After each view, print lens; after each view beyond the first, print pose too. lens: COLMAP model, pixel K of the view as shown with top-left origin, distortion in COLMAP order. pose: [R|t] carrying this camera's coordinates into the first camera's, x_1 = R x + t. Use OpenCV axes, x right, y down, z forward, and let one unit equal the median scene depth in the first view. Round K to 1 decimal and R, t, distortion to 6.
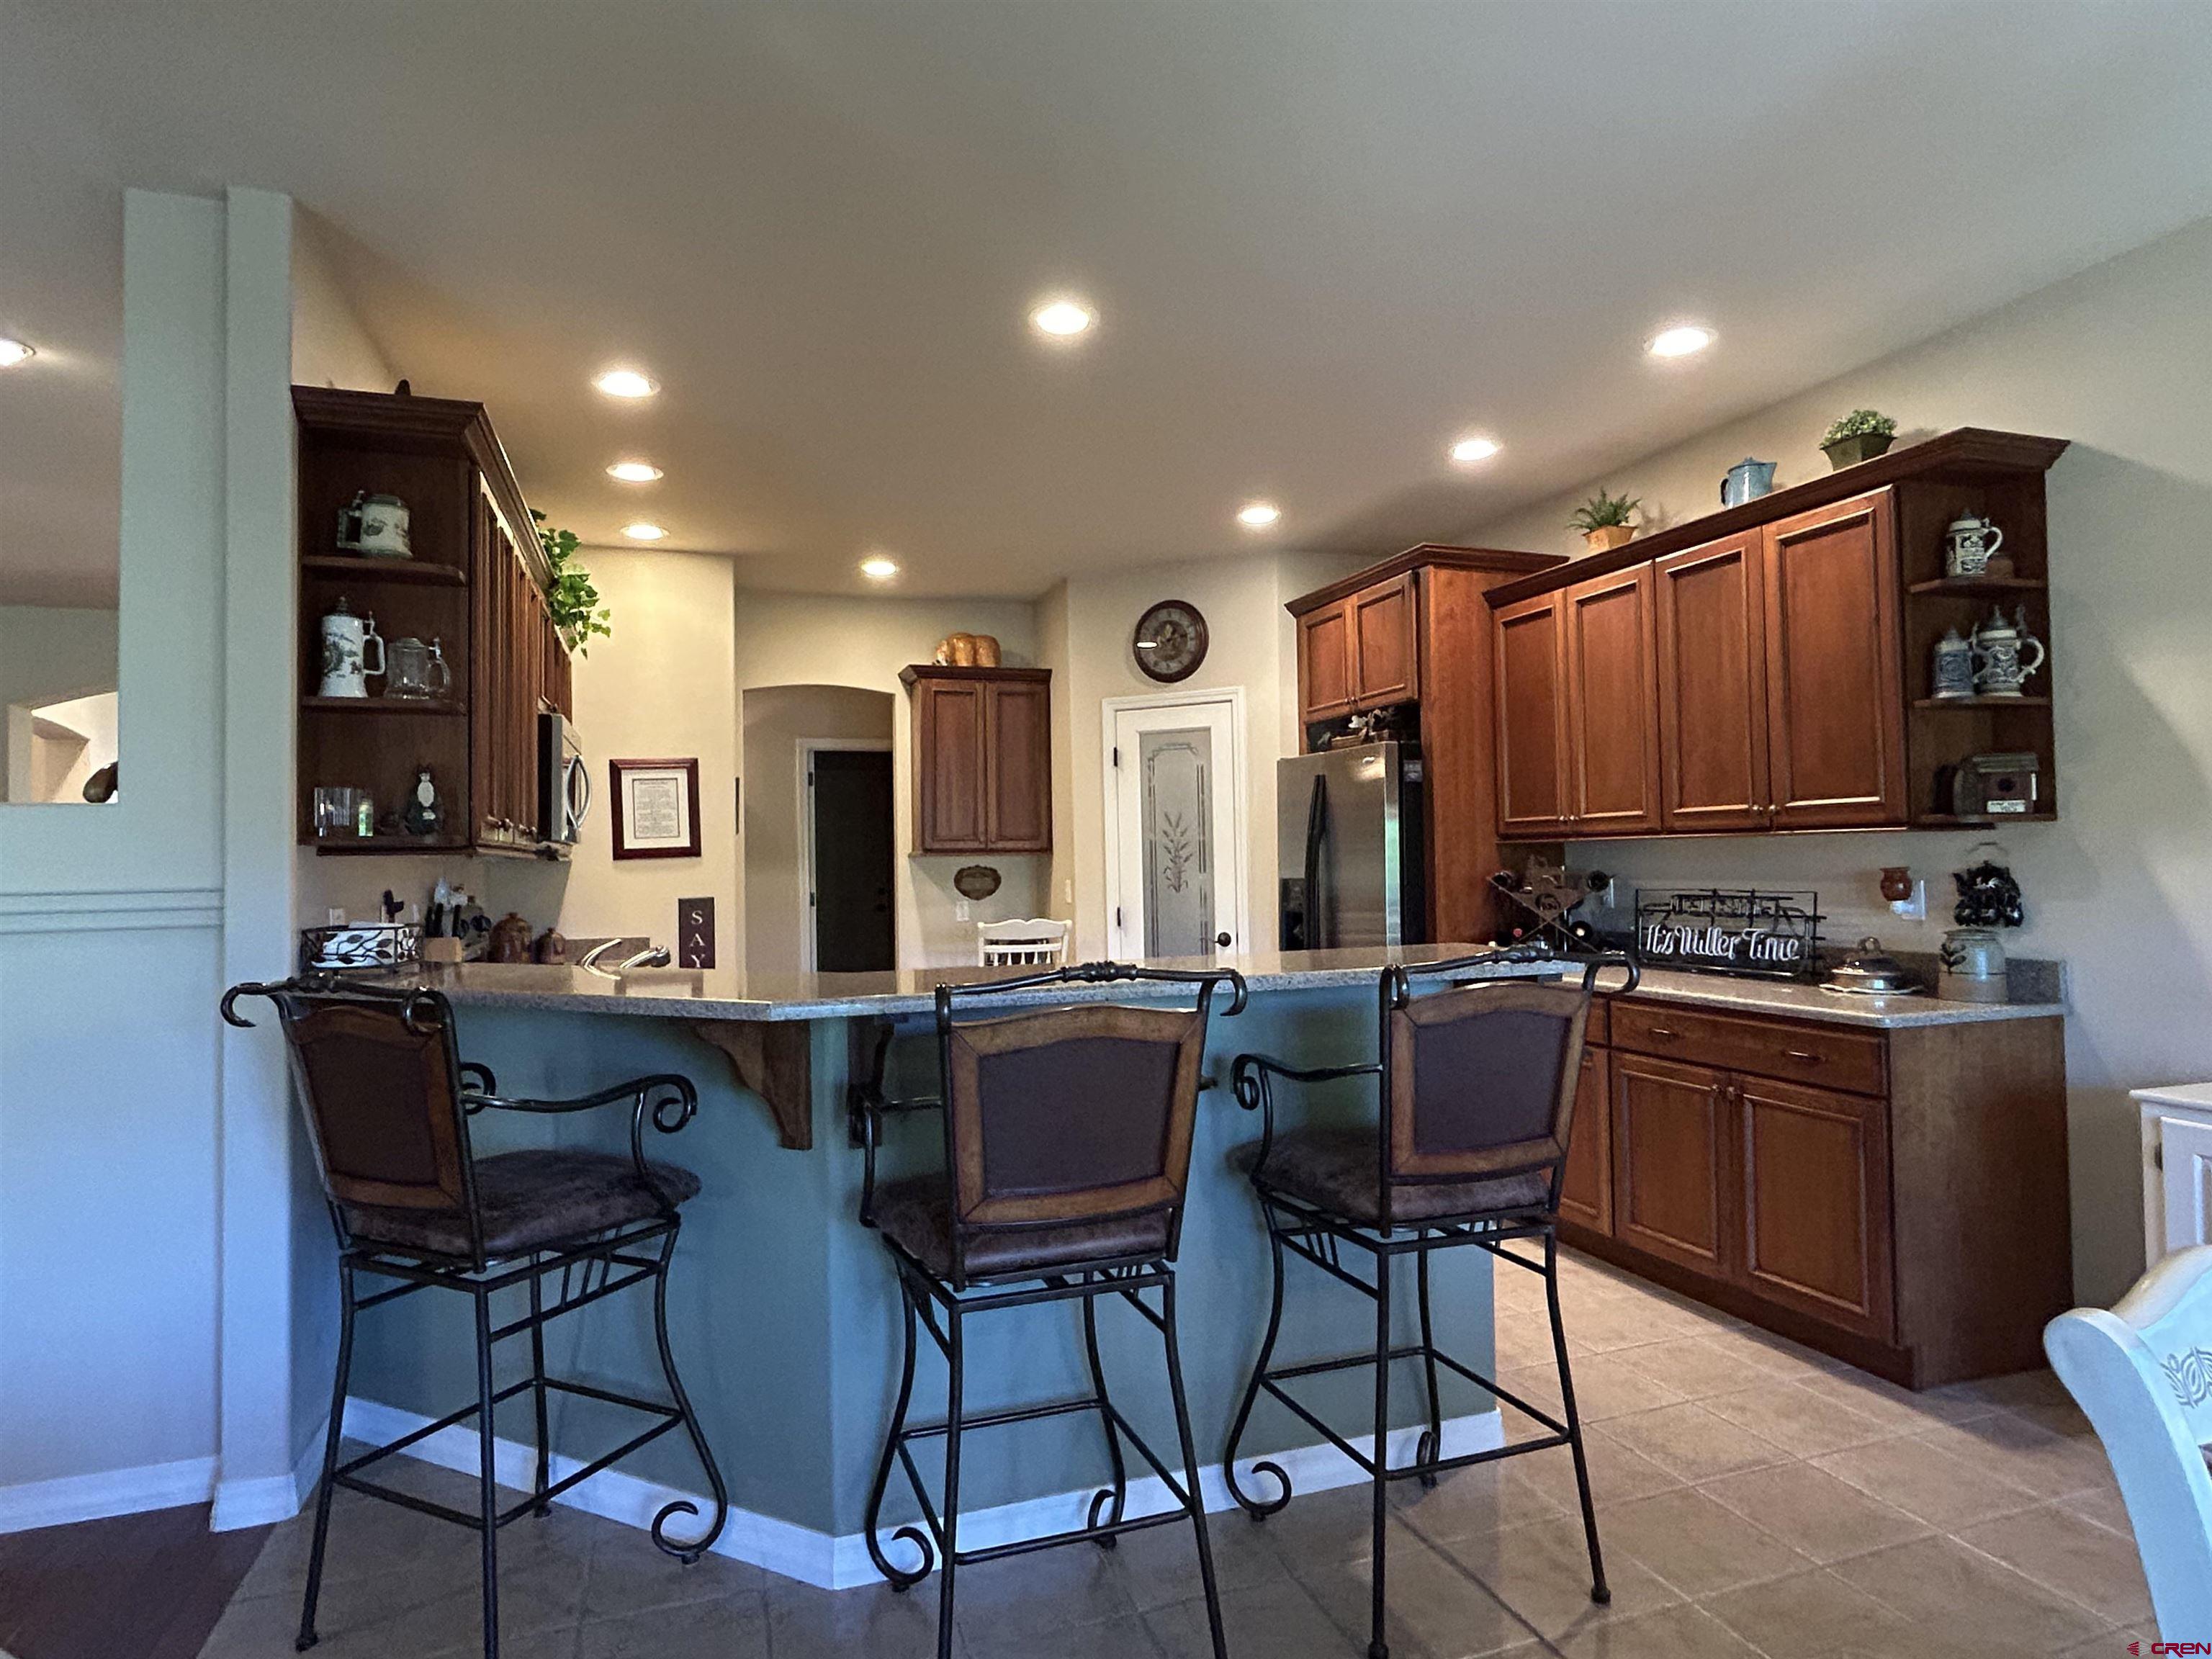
lens RADIAL K [[1195.9, 0, 1100.1], [0, 1195.9, 831.1], [0, 0, 1]] dist [-0.000788, -0.001502]
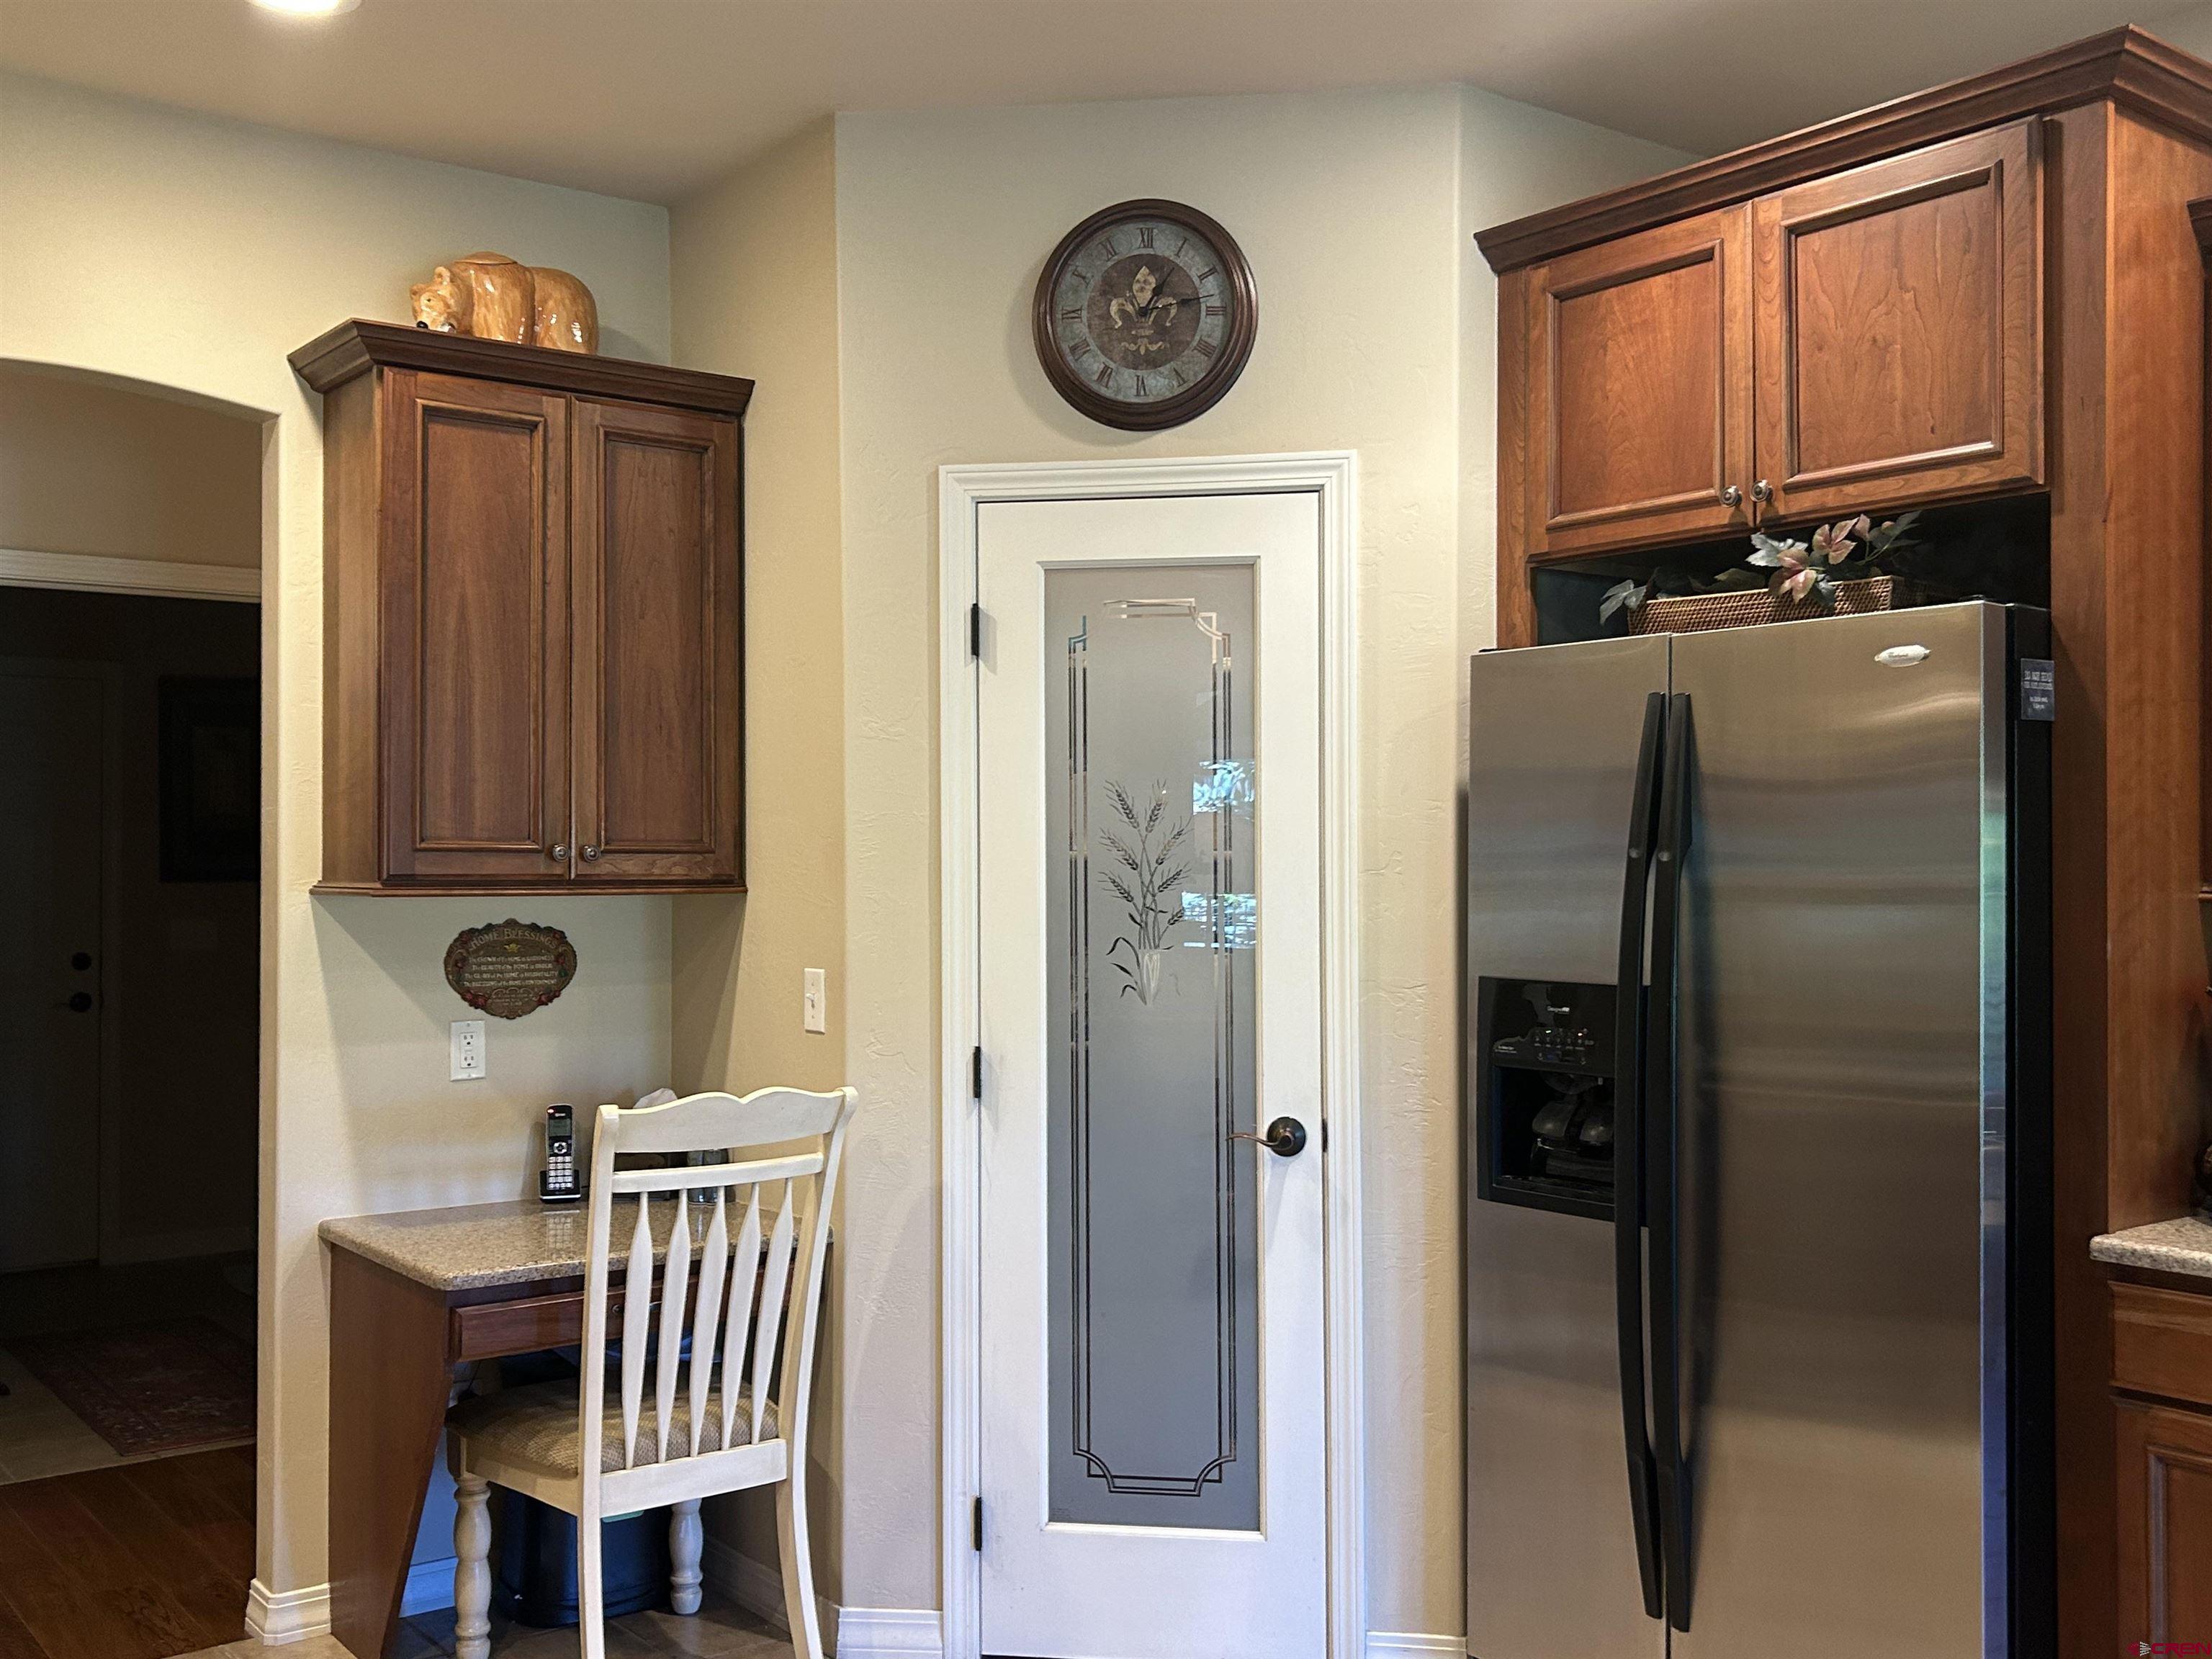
lens RADIAL K [[2173.5, 0, 1102.9], [0, 2173.5, 843.4], [0, 0, 1]] dist [0.066074, 0.000000]
pose [[0.951101, 0.019782, 0.308247, -0.158137], [-0.022866, 0.999718, 0.006395, -0.002881], [-0.308034, -0.013130, 0.951285, 0.383481]]
